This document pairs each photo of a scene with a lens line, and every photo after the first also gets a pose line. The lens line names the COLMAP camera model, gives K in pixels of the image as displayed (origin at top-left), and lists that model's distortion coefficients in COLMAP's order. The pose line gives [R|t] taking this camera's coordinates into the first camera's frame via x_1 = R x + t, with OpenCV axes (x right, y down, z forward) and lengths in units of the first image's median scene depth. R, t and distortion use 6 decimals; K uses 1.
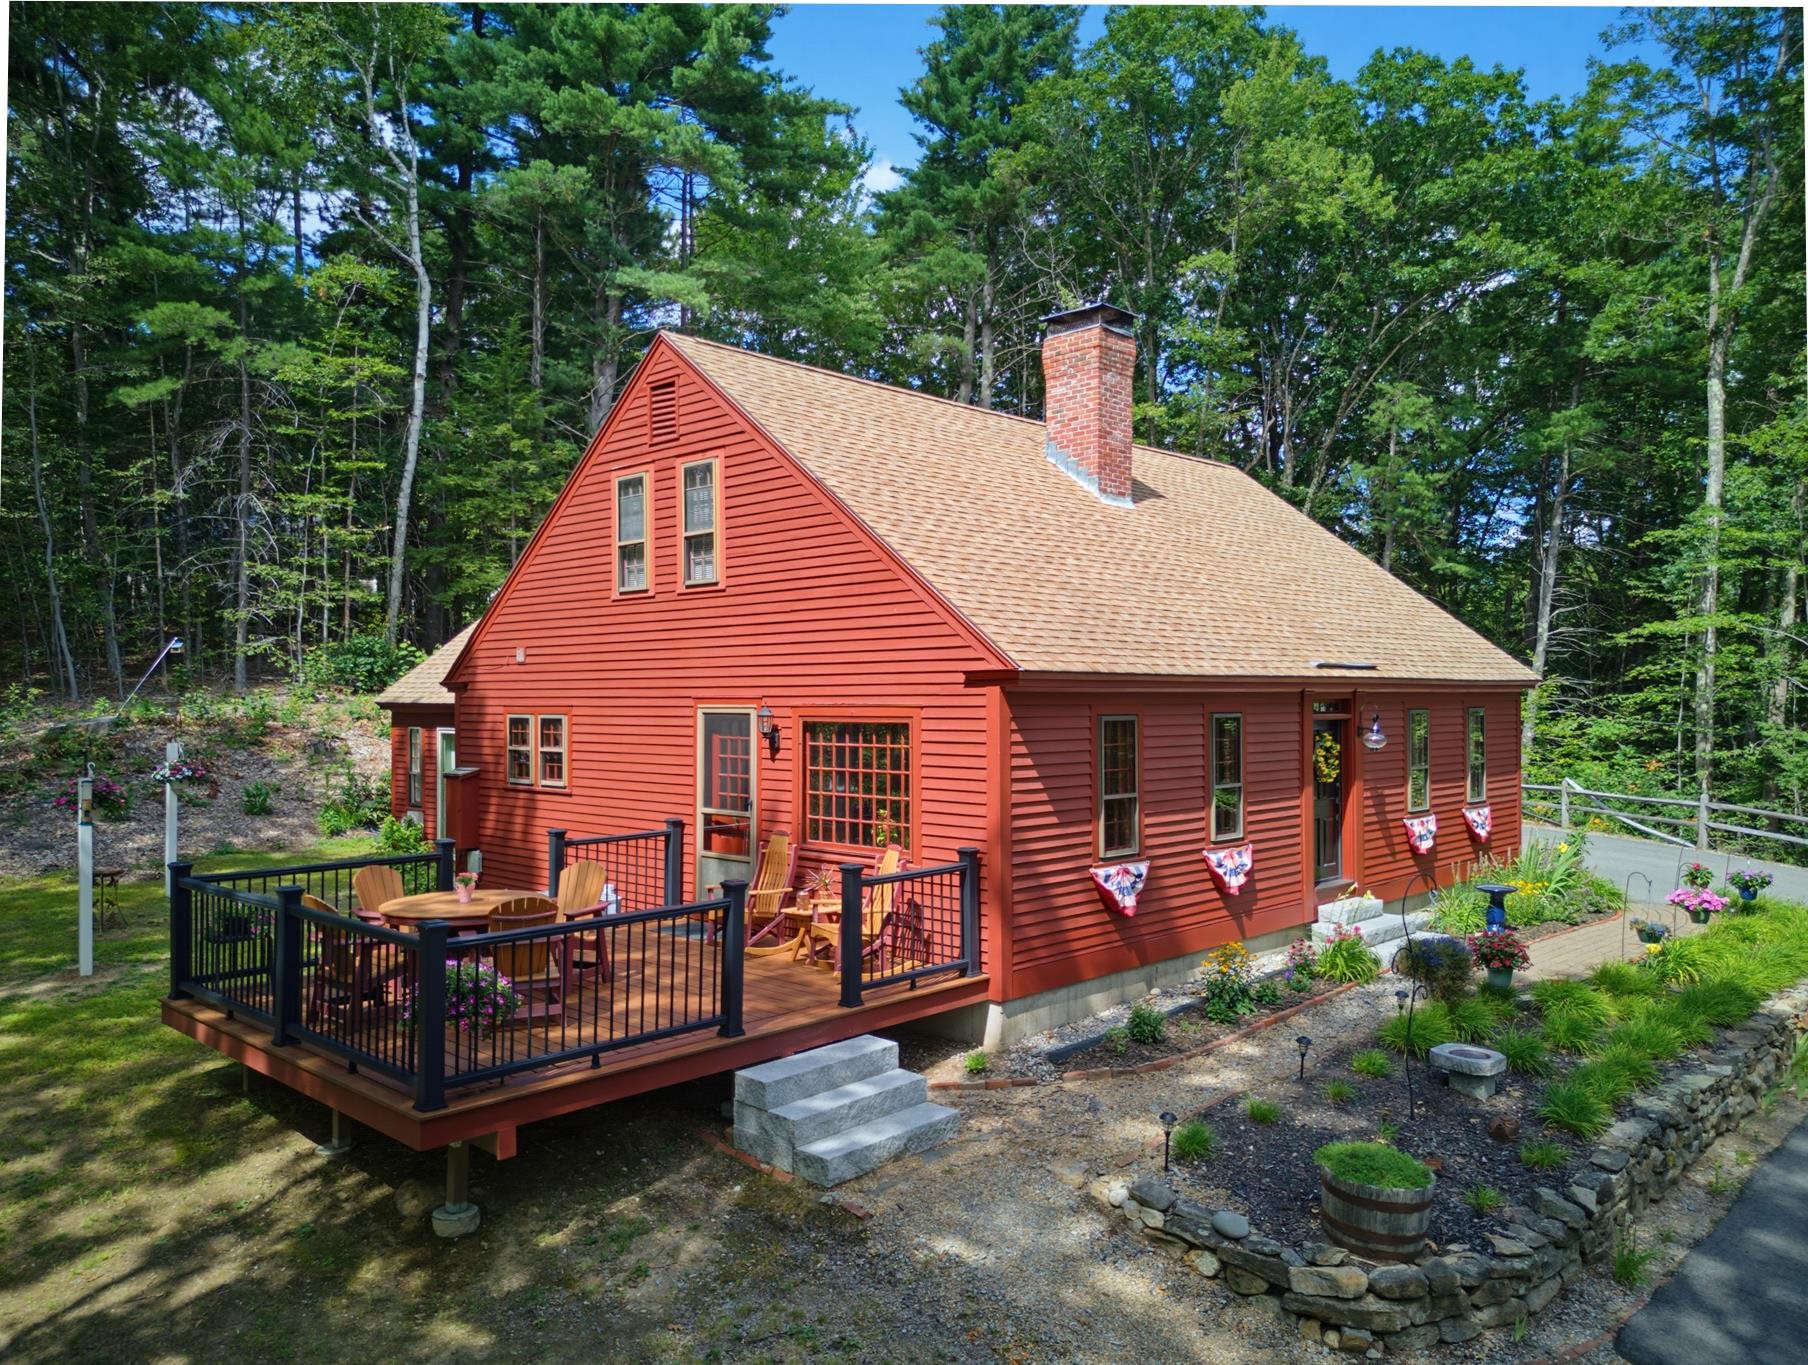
lens RADIAL K [[1315.9, 0, 904.0], [0, 1315.9, 682.5], [0, 0, 1]] dist [0.066033, -0.058900]
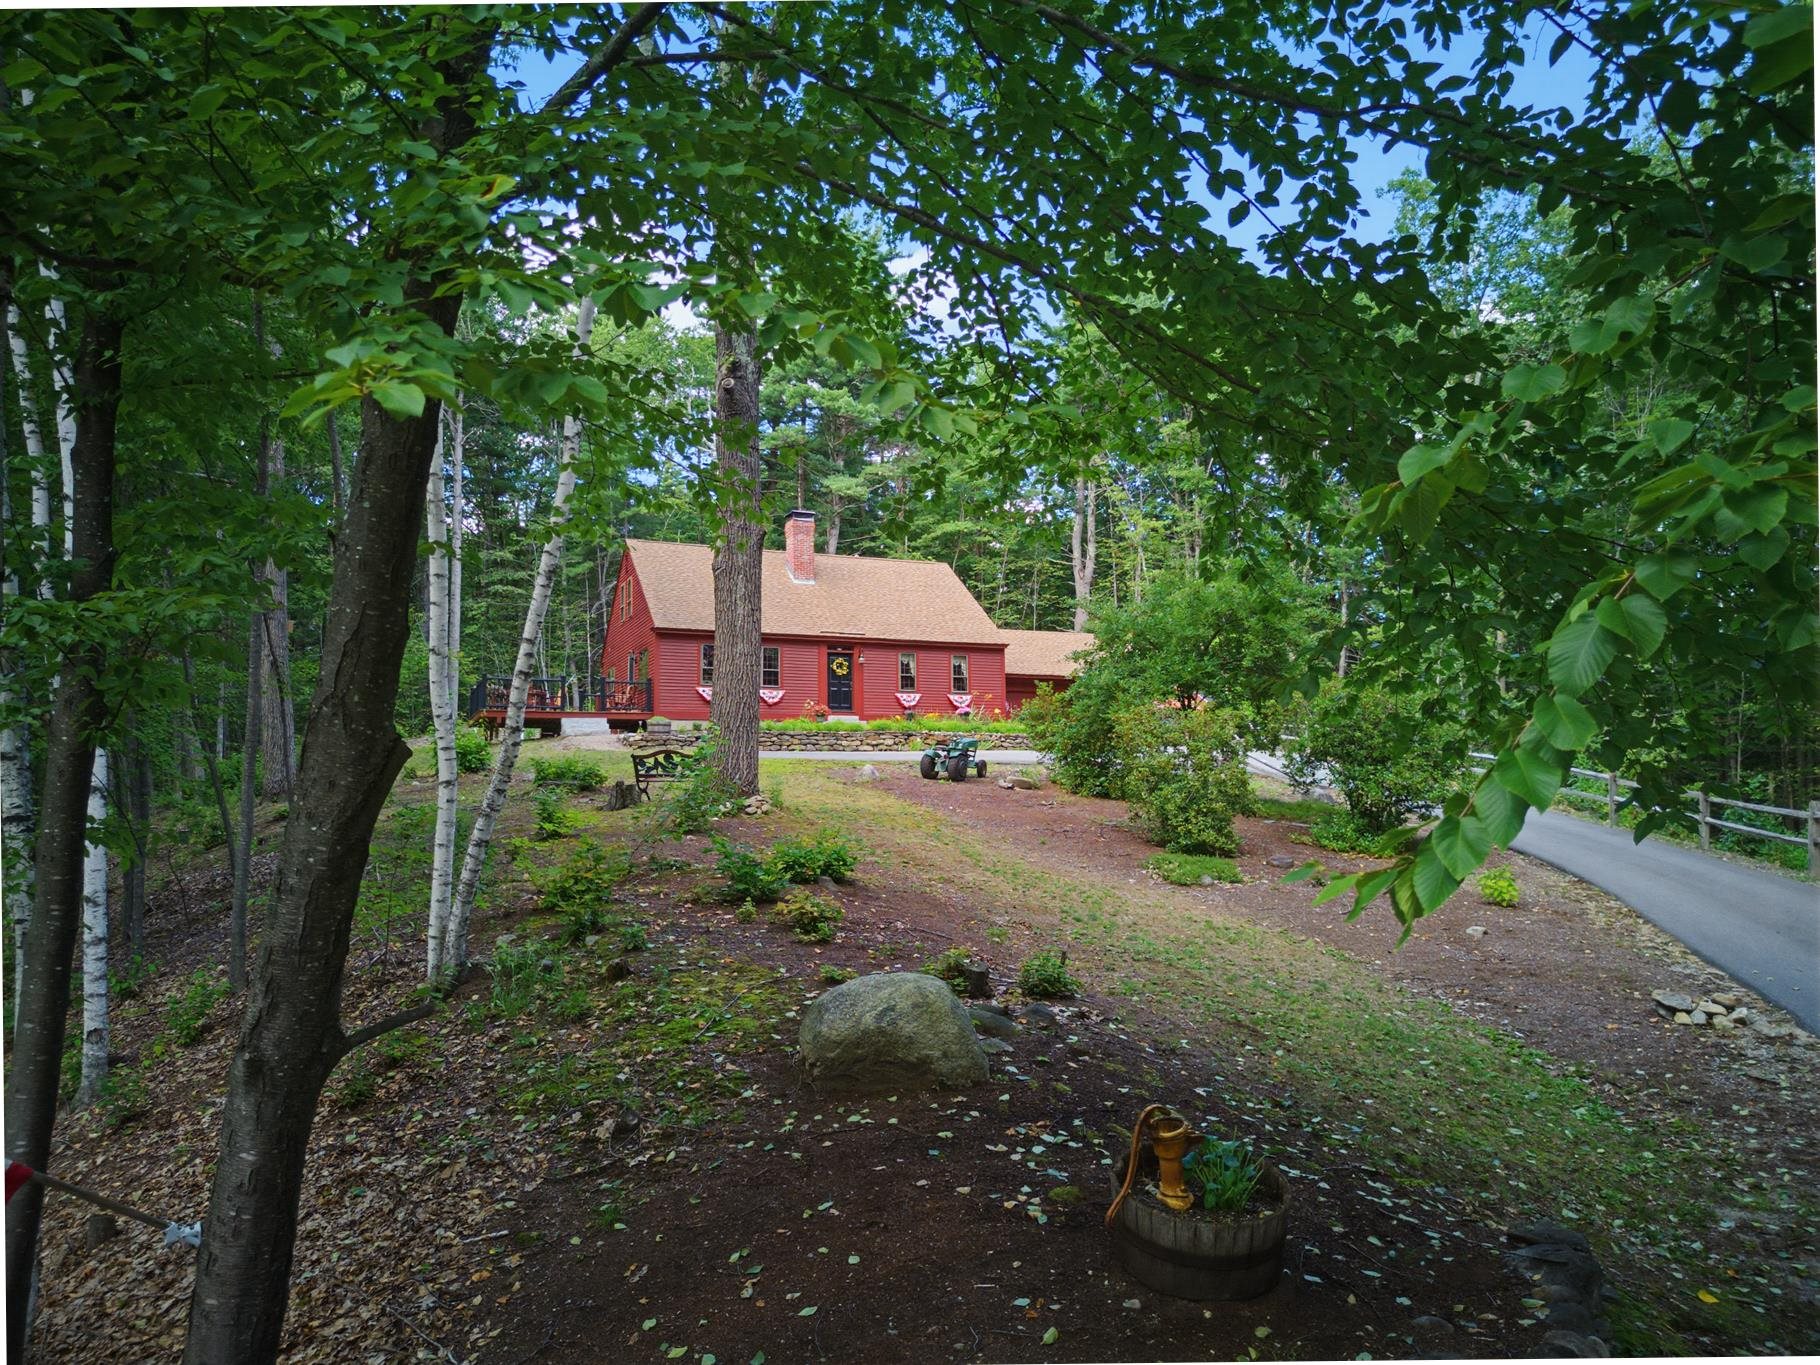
lens RADIAL K [[1299.7, 0, 910.0], [0, 1299.7, 682.5], [0, 0, 1]] dist [0.061910, -0.054797]
pose [[0.916257, -0.046655, -0.397864, 1.589220], [0.008783, 0.995296, -0.096485, 0.366959], [0.400494, 0.084910, 0.912357, -1.462000]]
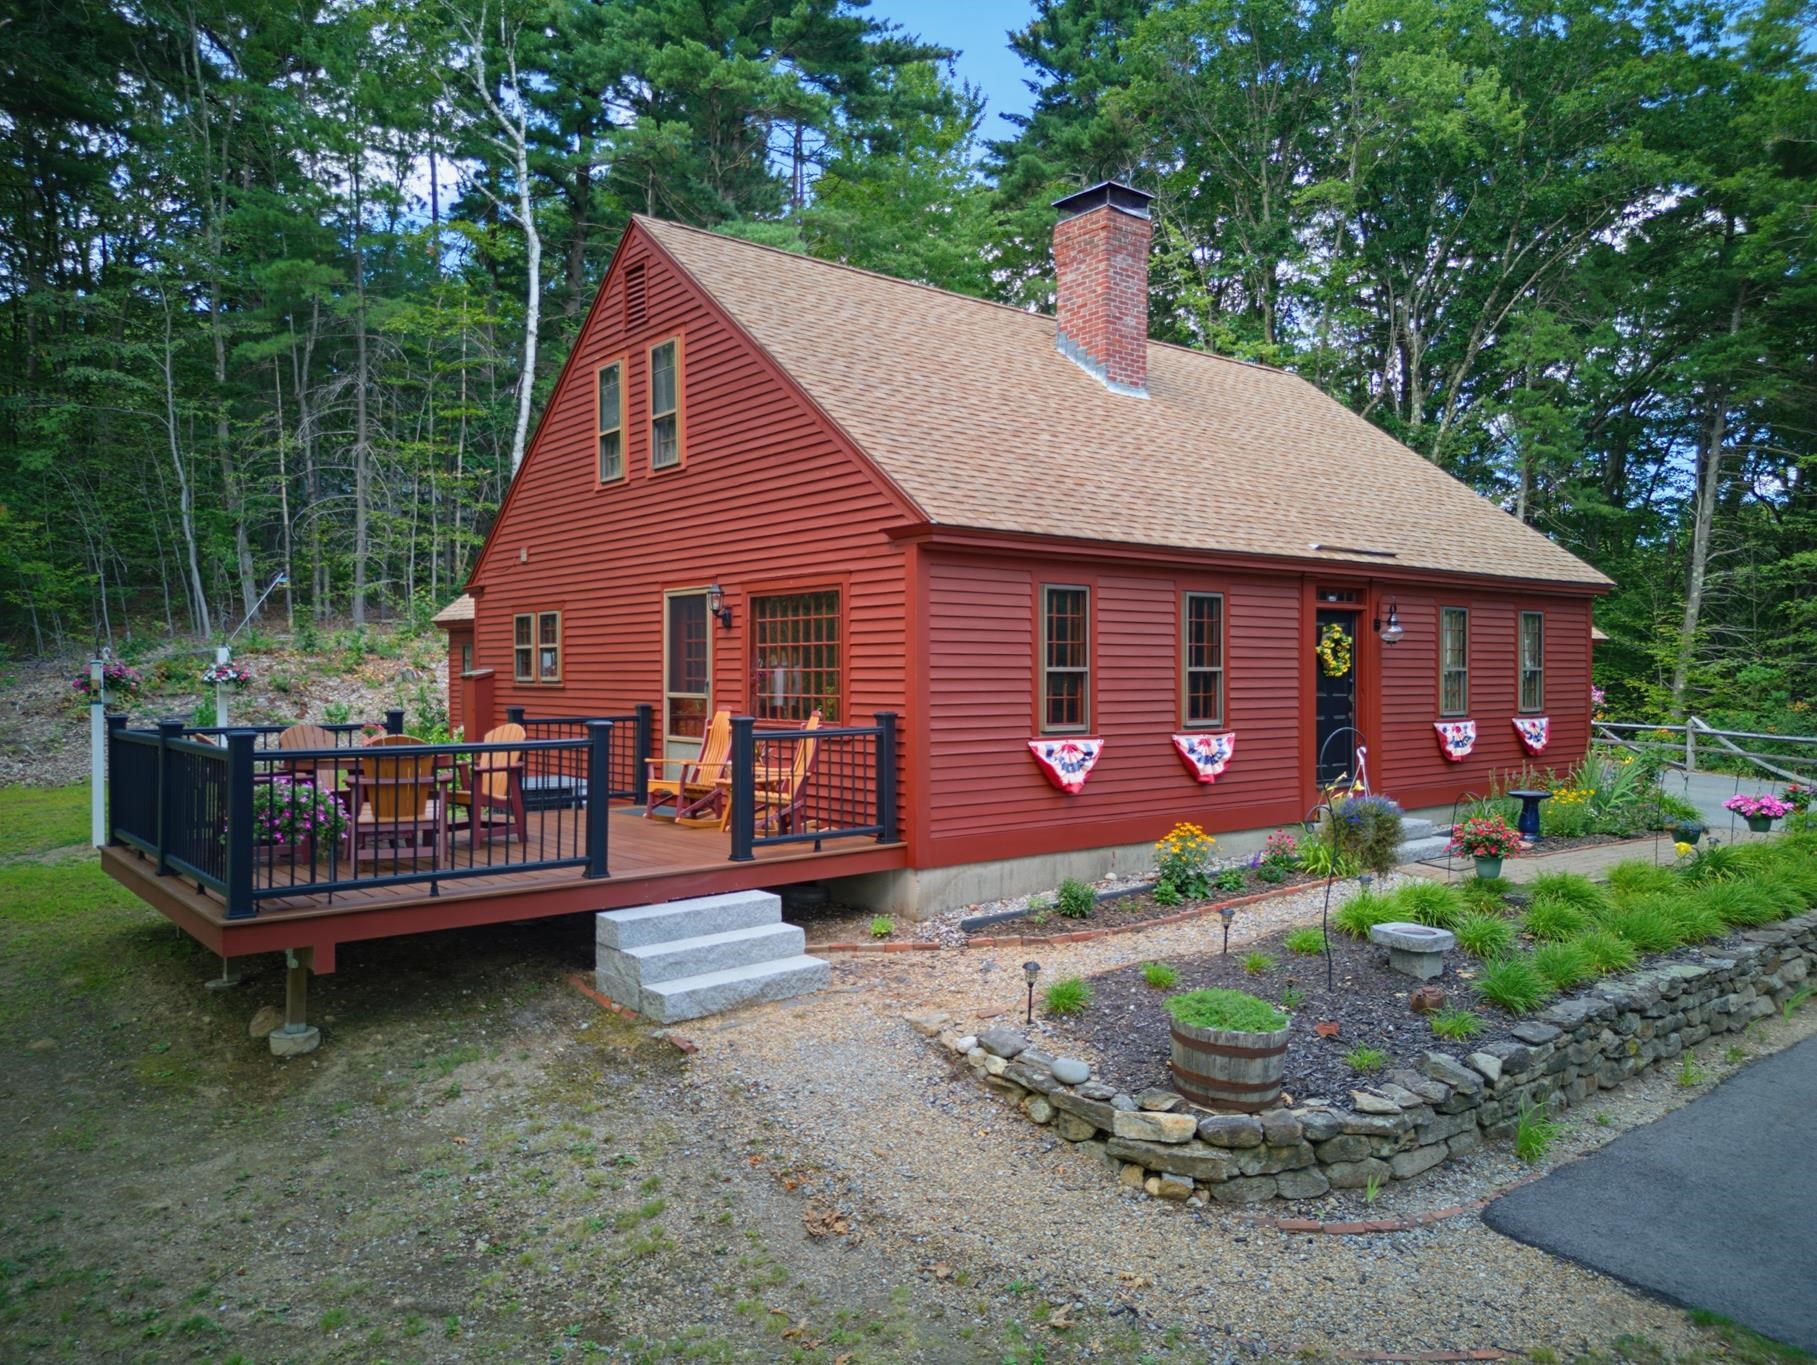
lens RADIAL K [[1297.6, 0, 908.5], [0, 1297.6, 682.5], [0, 0, 1]] dist [0.061910, -0.054797]
pose [[0.992701, 0.001392, -0.120593, 0.136414], [0.000655, 0.999856, 0.016934, 0.066831], [0.120599, -0.016889, 0.992558, 0.045854]]
